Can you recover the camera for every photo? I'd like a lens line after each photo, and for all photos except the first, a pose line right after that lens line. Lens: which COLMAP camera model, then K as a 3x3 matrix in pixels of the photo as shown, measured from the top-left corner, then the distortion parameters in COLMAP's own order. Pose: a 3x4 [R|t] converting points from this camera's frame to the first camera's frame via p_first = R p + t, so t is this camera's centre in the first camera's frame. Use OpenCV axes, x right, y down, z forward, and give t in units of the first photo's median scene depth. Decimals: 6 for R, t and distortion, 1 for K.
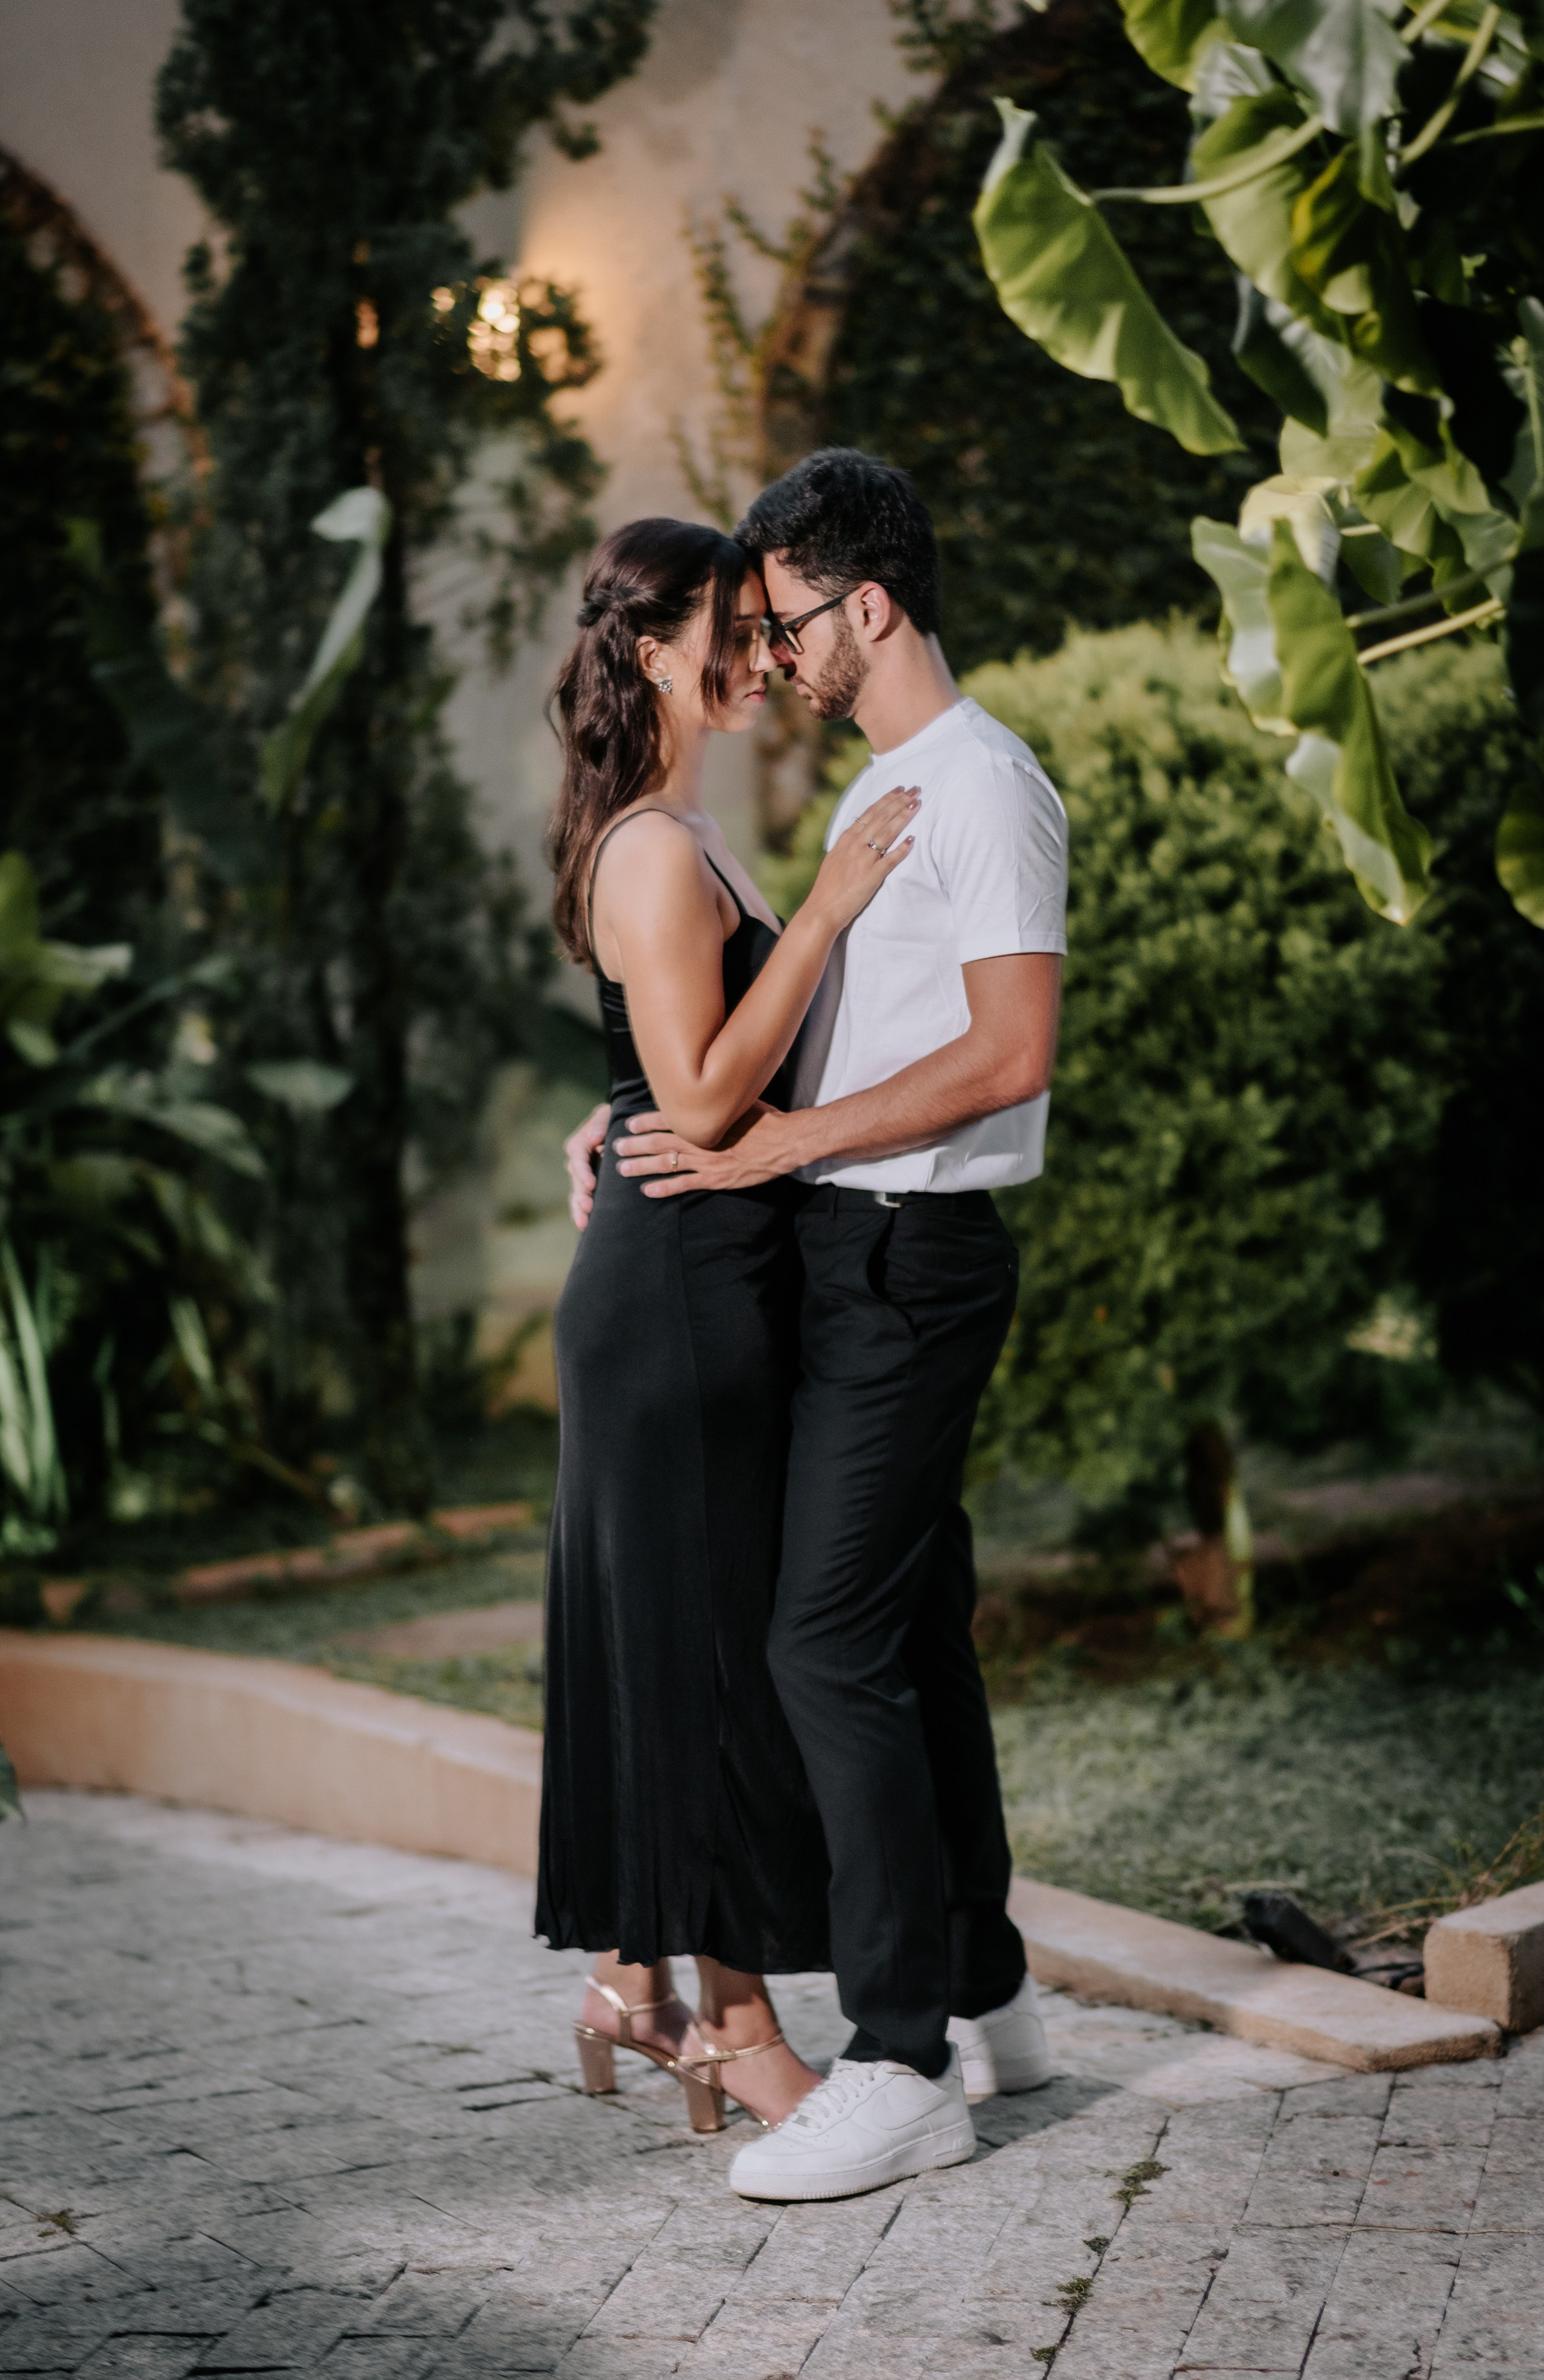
lens RADIAL K [[5819.6, 0, 776.5], [0, 5819.6, 1186.1], [0, 0, 1]] dist [0.075245, -1.541493]
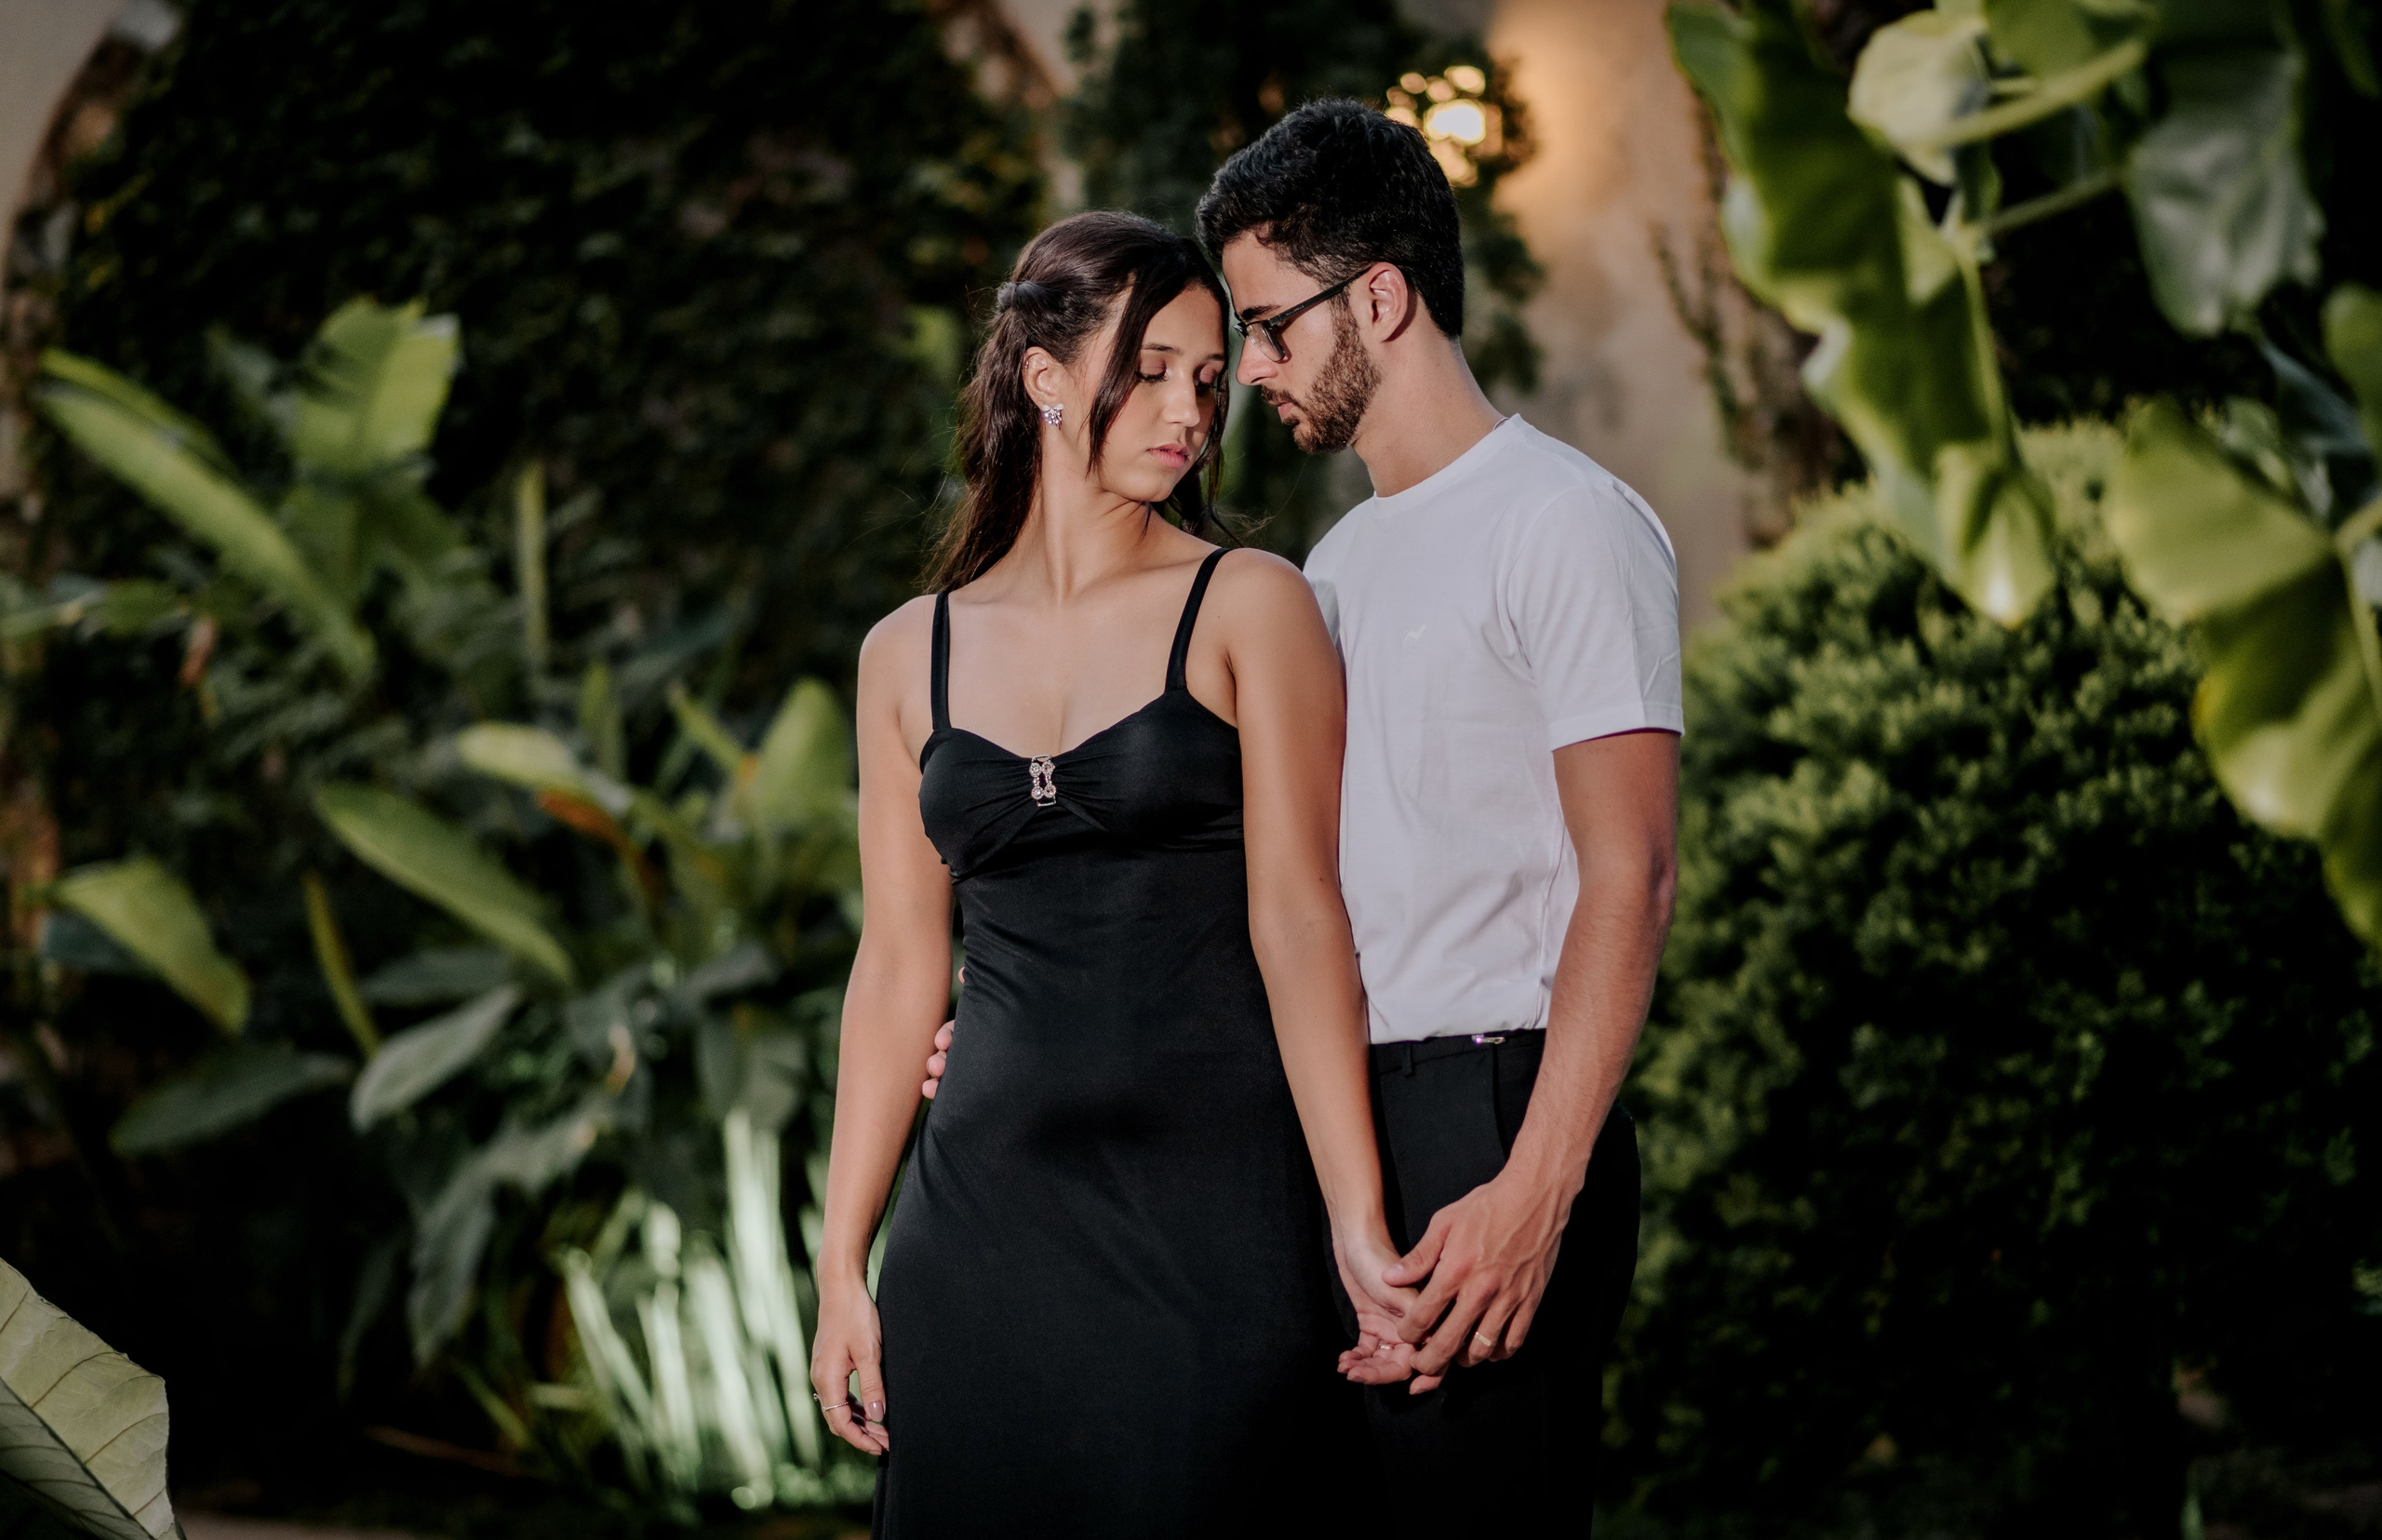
lens RADIAL K [[5825.5, 0, 1060.1], [0, 5825.5, 773.3], [0, 0, 1]] dist [0.075245, -1.541493]
pose [[0.983789, 0.025228, -0.177544, 0.069587], [-0.037043, 0.997291, -0.063550, 0.011460], [0.175460, 0.069096, 0.982059, 0.177928]]
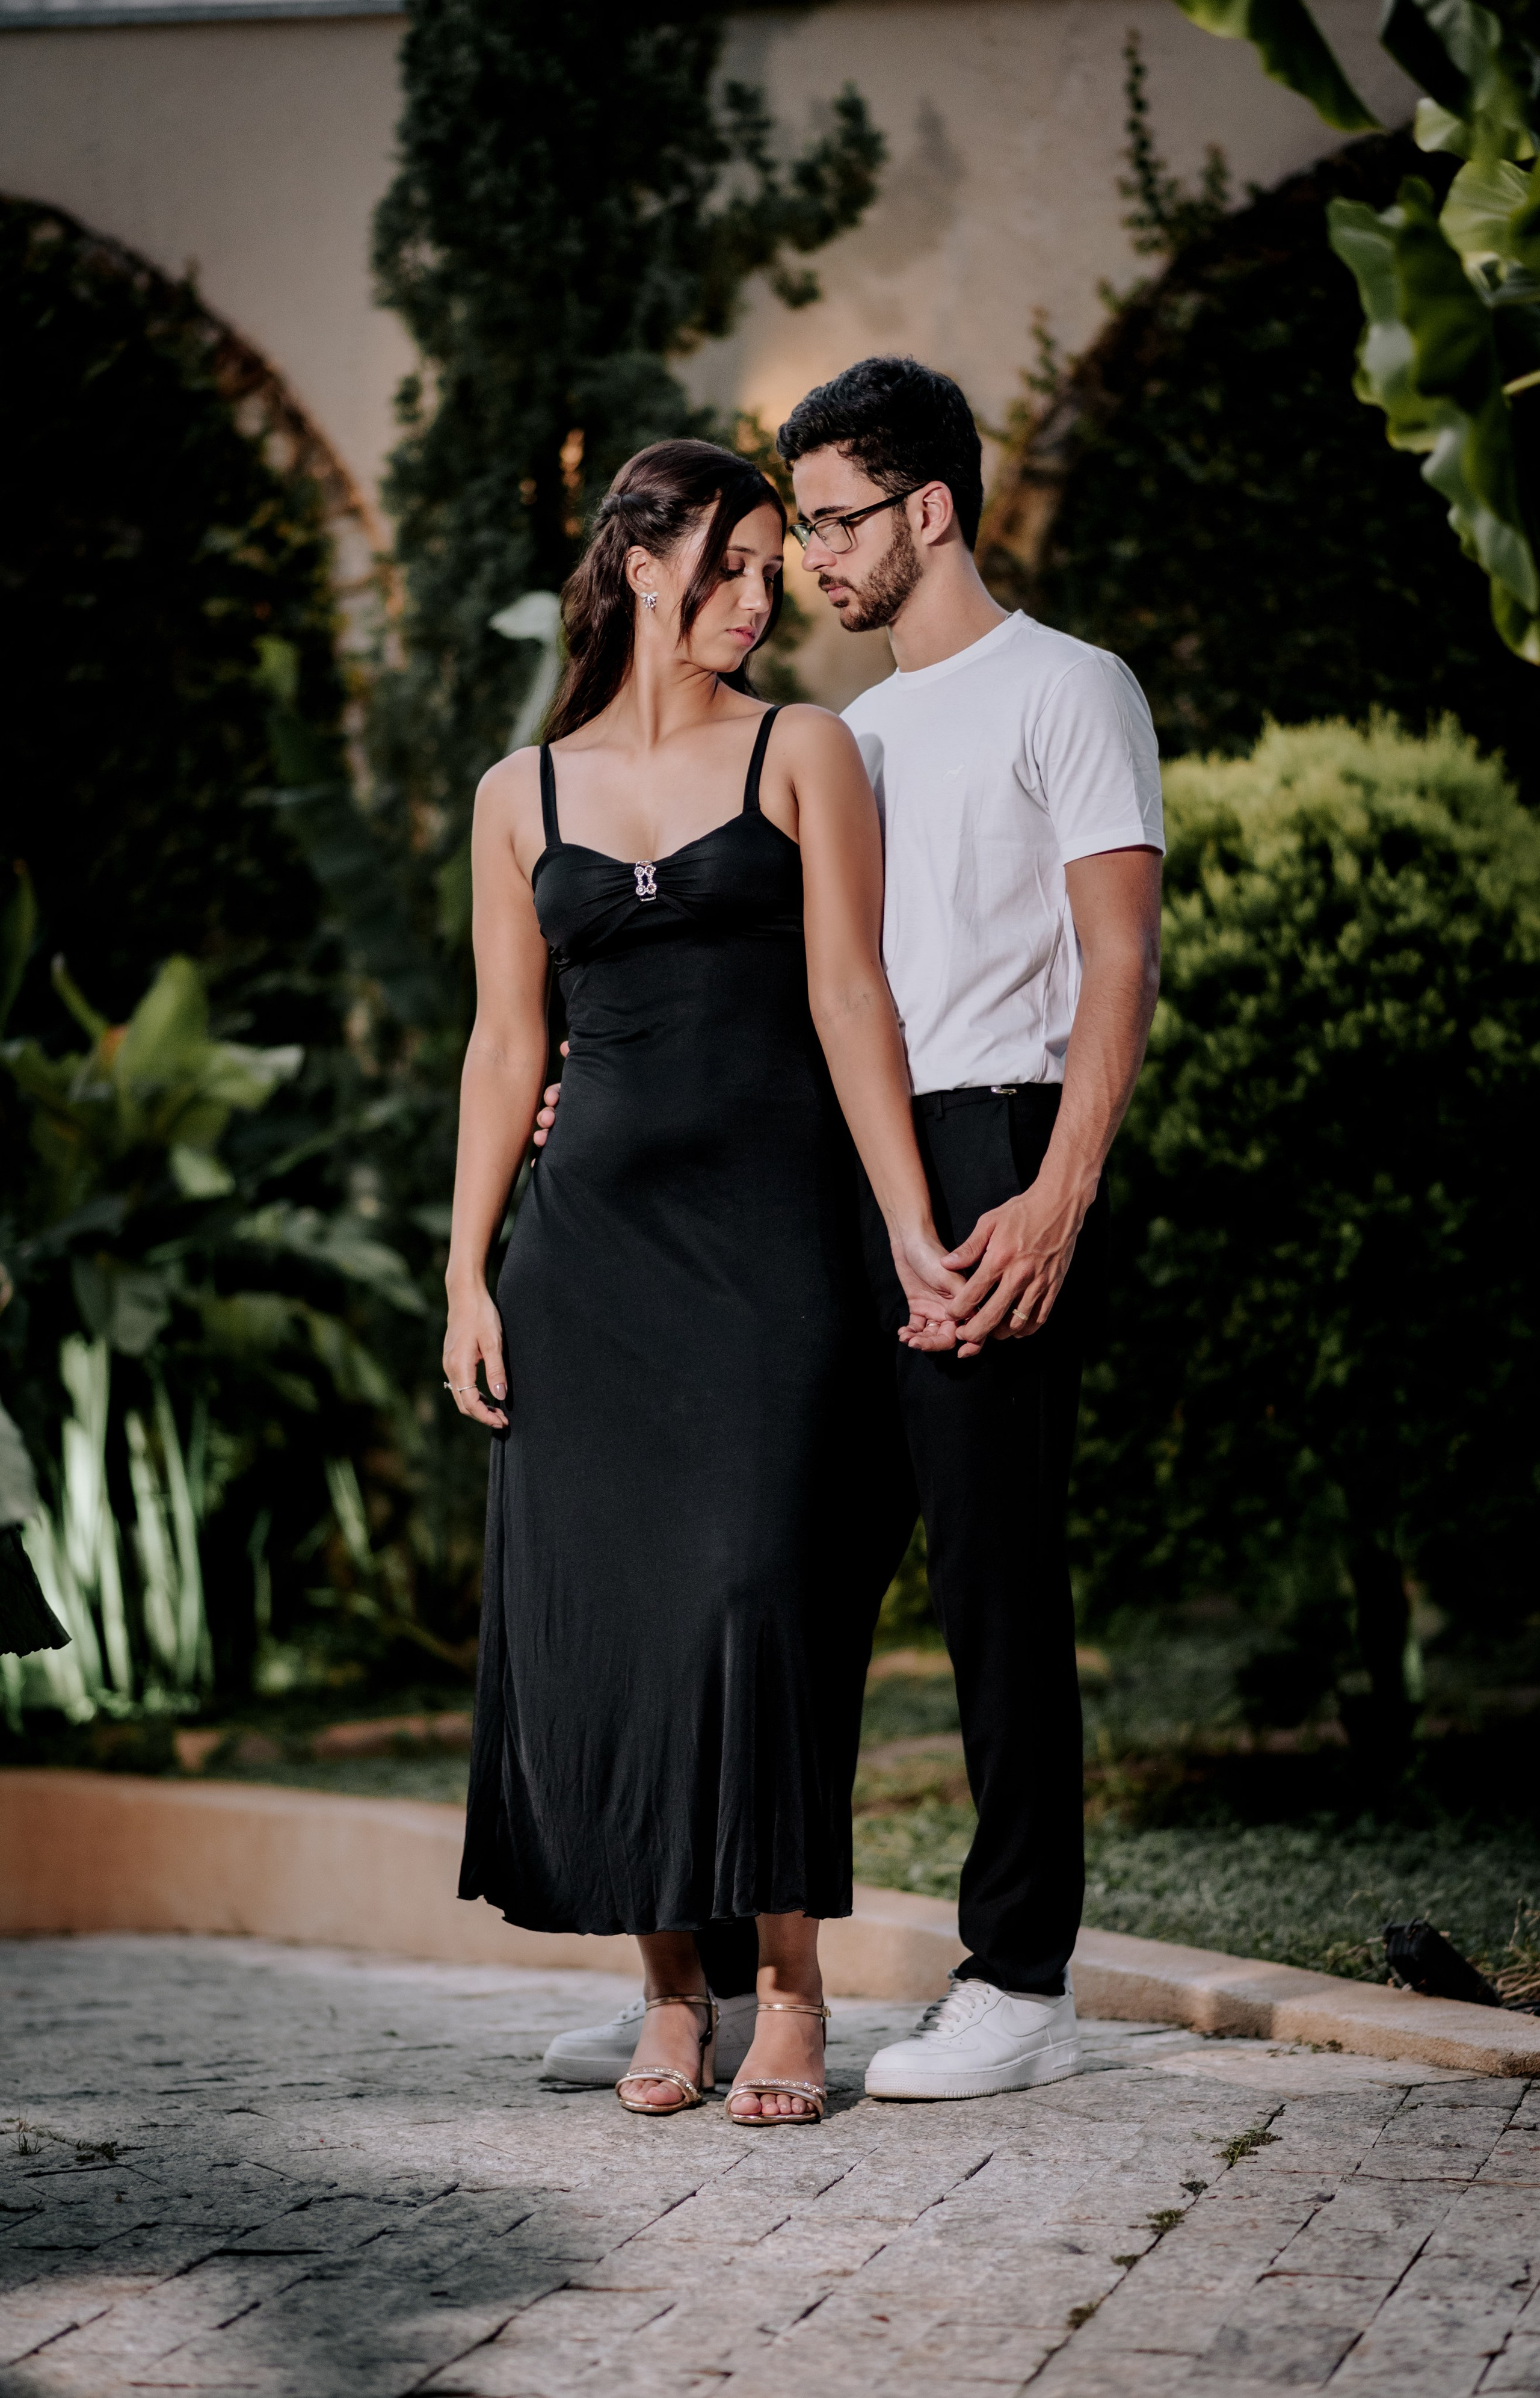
lens RADIAL K [[5907.5, 0, 713.0], [0, 5907.5, 1202.1], [0, 0, 1]] dist [-0.003487, -0.160984]
pose [[0.997781, 0.036137, -0.055917, 0.017317], [-0.040865, 0.995468, -0.085872, 0.074707], [0.052561, 0.087967, 0.994736, 0.027755]]
